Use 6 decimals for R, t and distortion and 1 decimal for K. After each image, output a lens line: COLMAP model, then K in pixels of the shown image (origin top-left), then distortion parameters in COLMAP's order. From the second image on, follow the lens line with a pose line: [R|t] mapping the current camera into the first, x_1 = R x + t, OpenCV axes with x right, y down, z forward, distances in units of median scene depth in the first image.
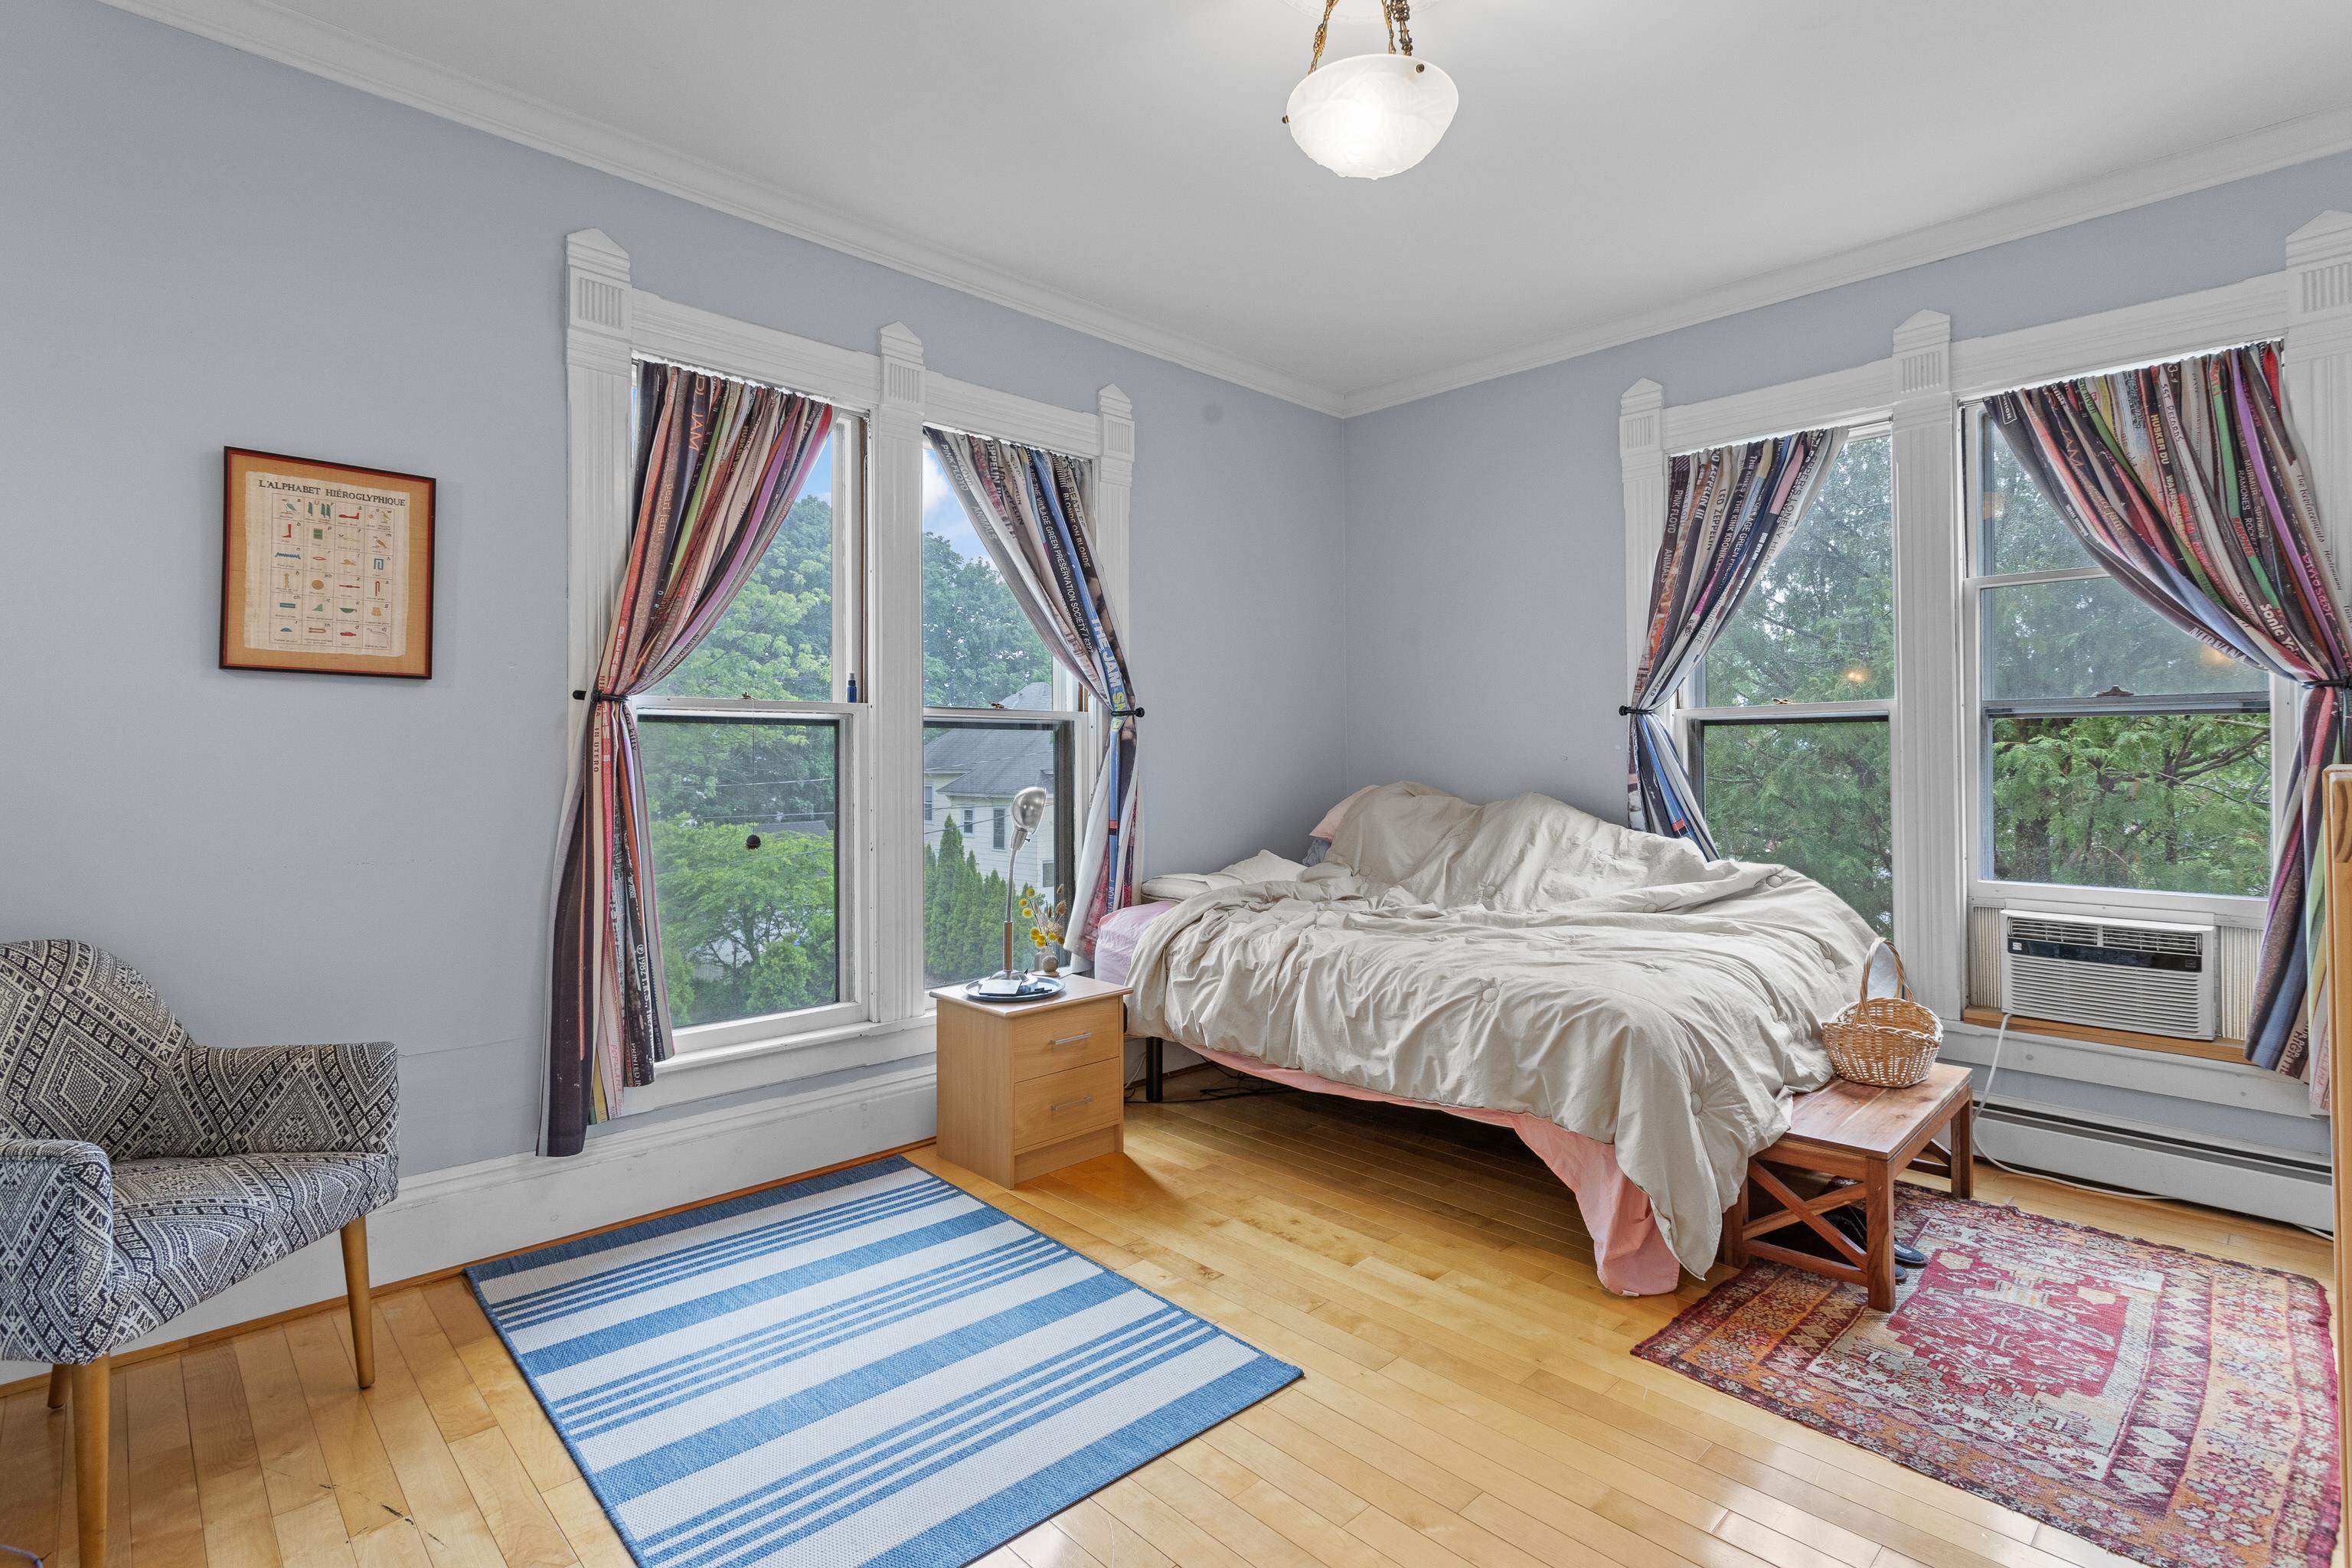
lens RADIAL K [[1128.0, 0, 1178.3], [0, 1128.0, 767.1], [0, 0, 1]] dist [-0.001232, -0.000954]
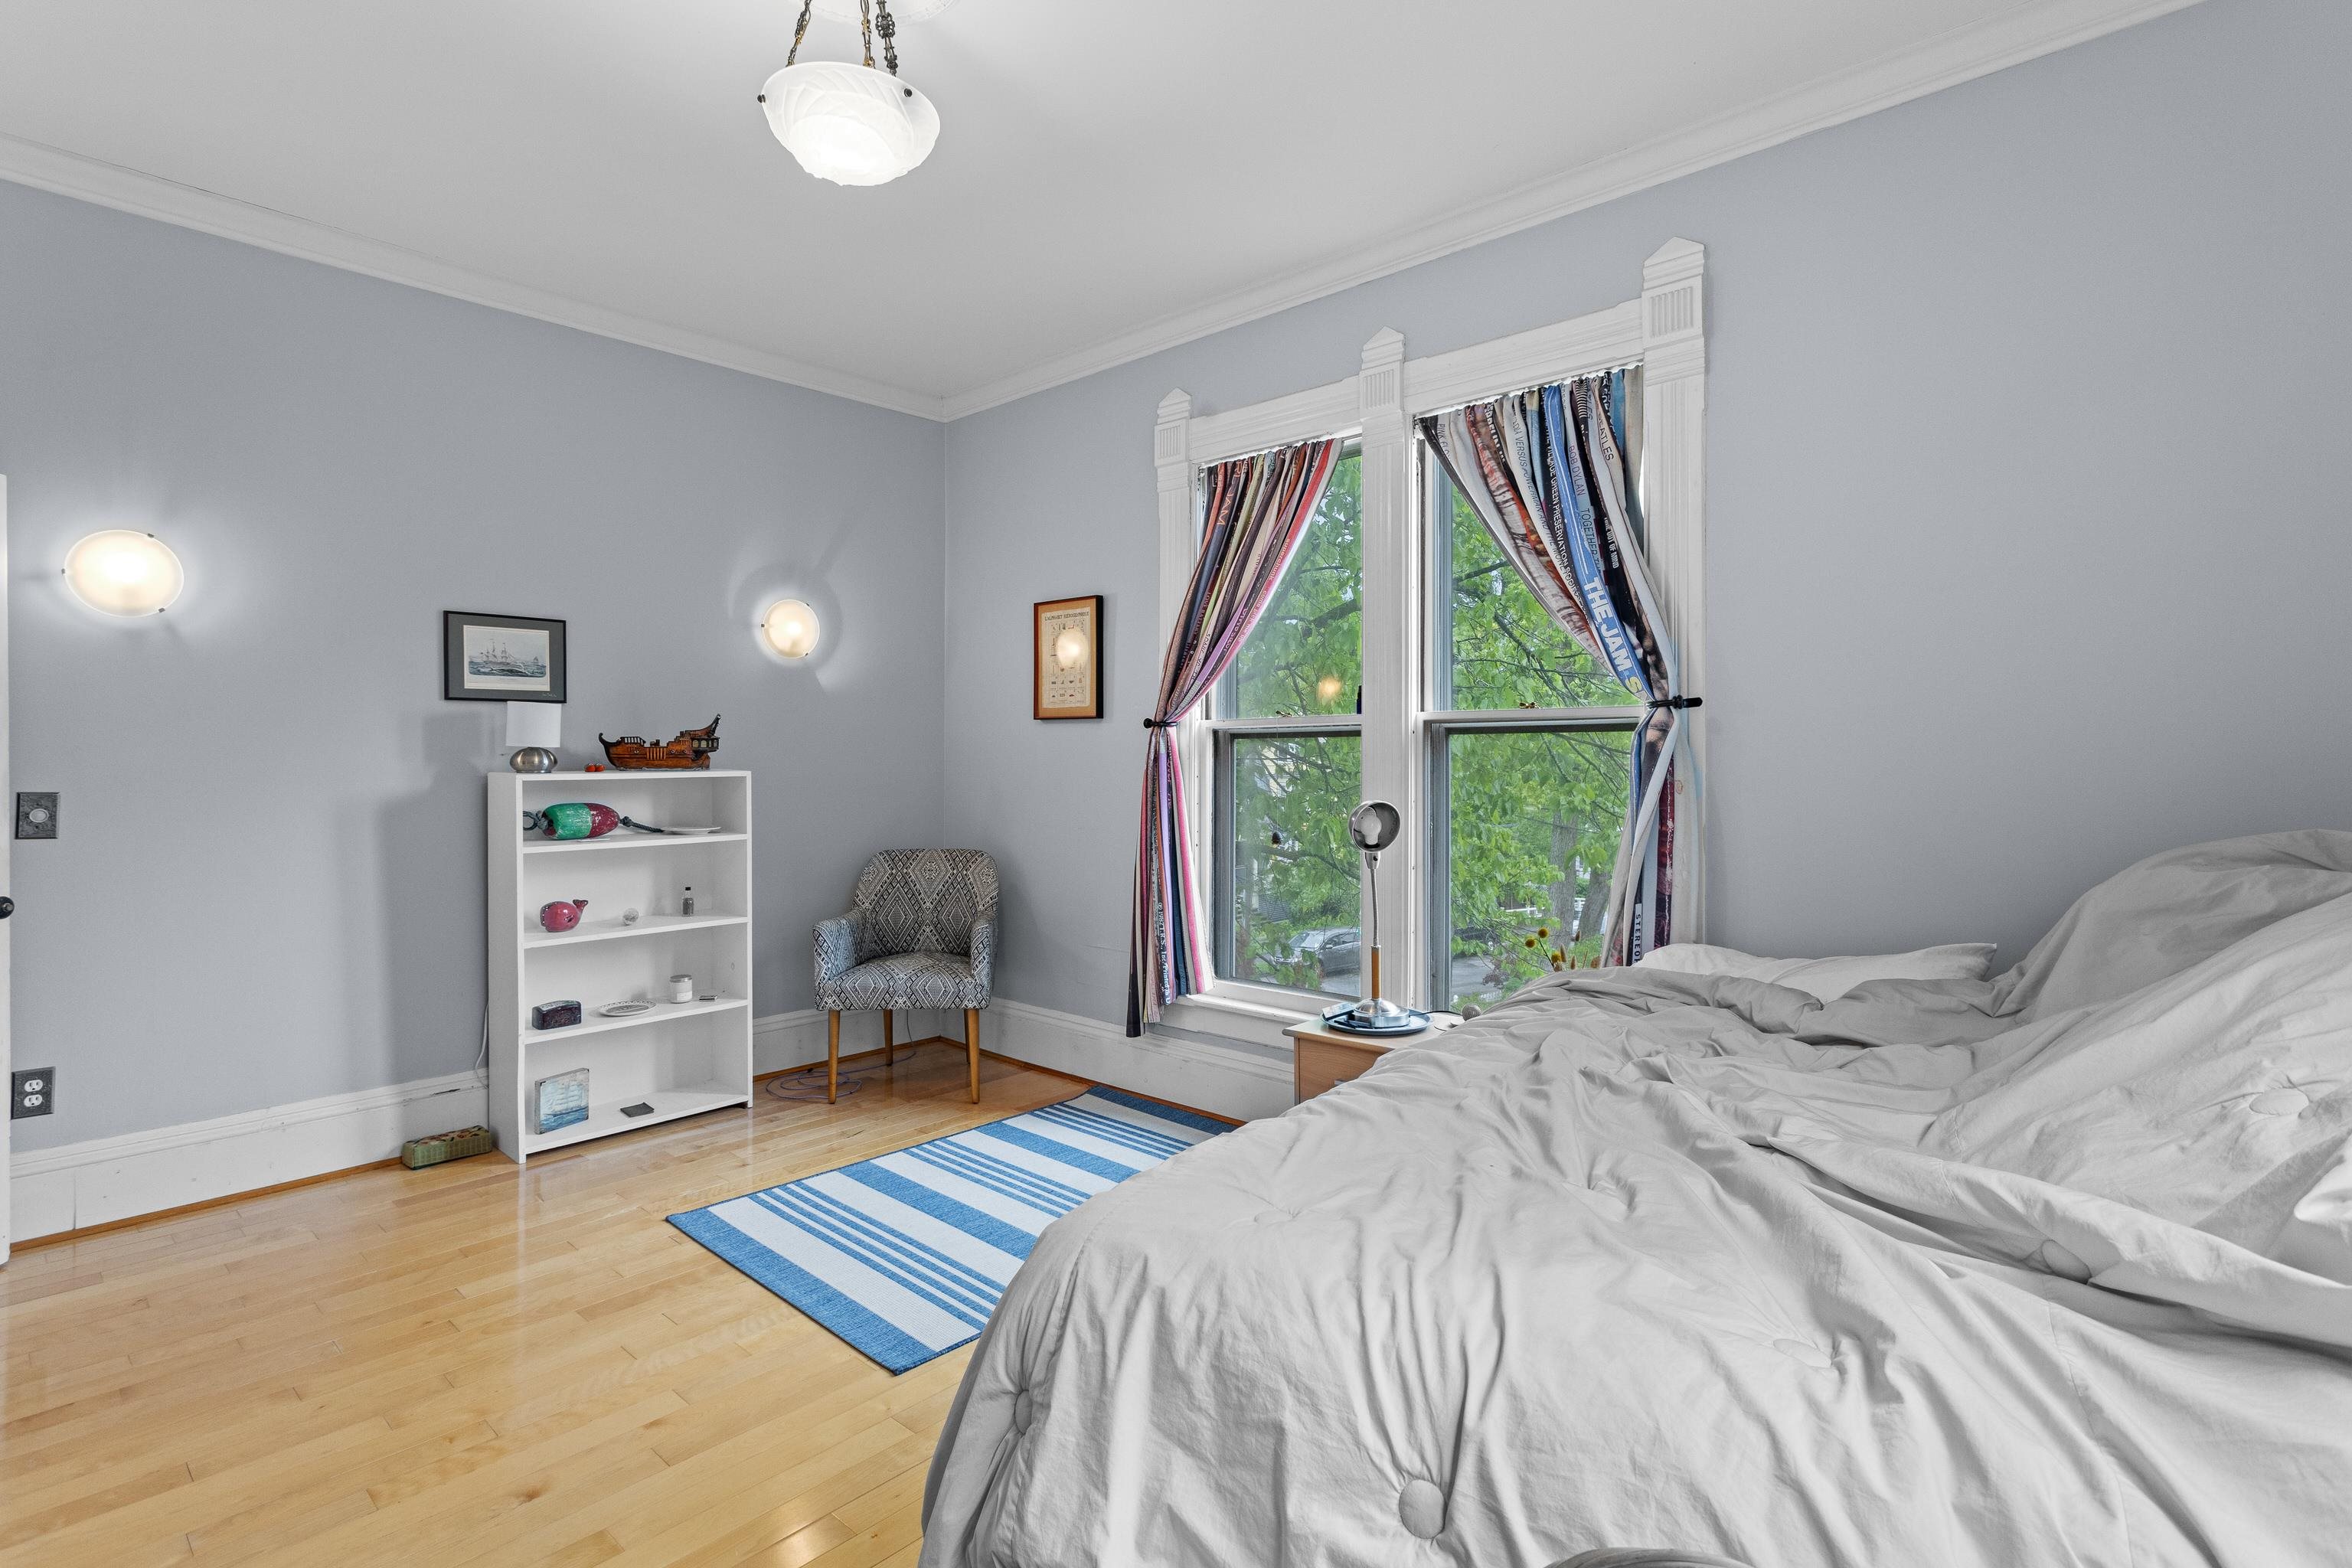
lens RADIAL K [[1128.0, 0, 1178.3], [0, 1128.0, 772.7], [0, 0, 1]] dist [-0.001232, -0.000954]
pose [[0.073439, 0.012545, -0.997221, 0.967503], [-0.005098, 0.999913, 0.012204, -0.019549], [0.997287, 0.004187, 0.073497, 0.992006]]
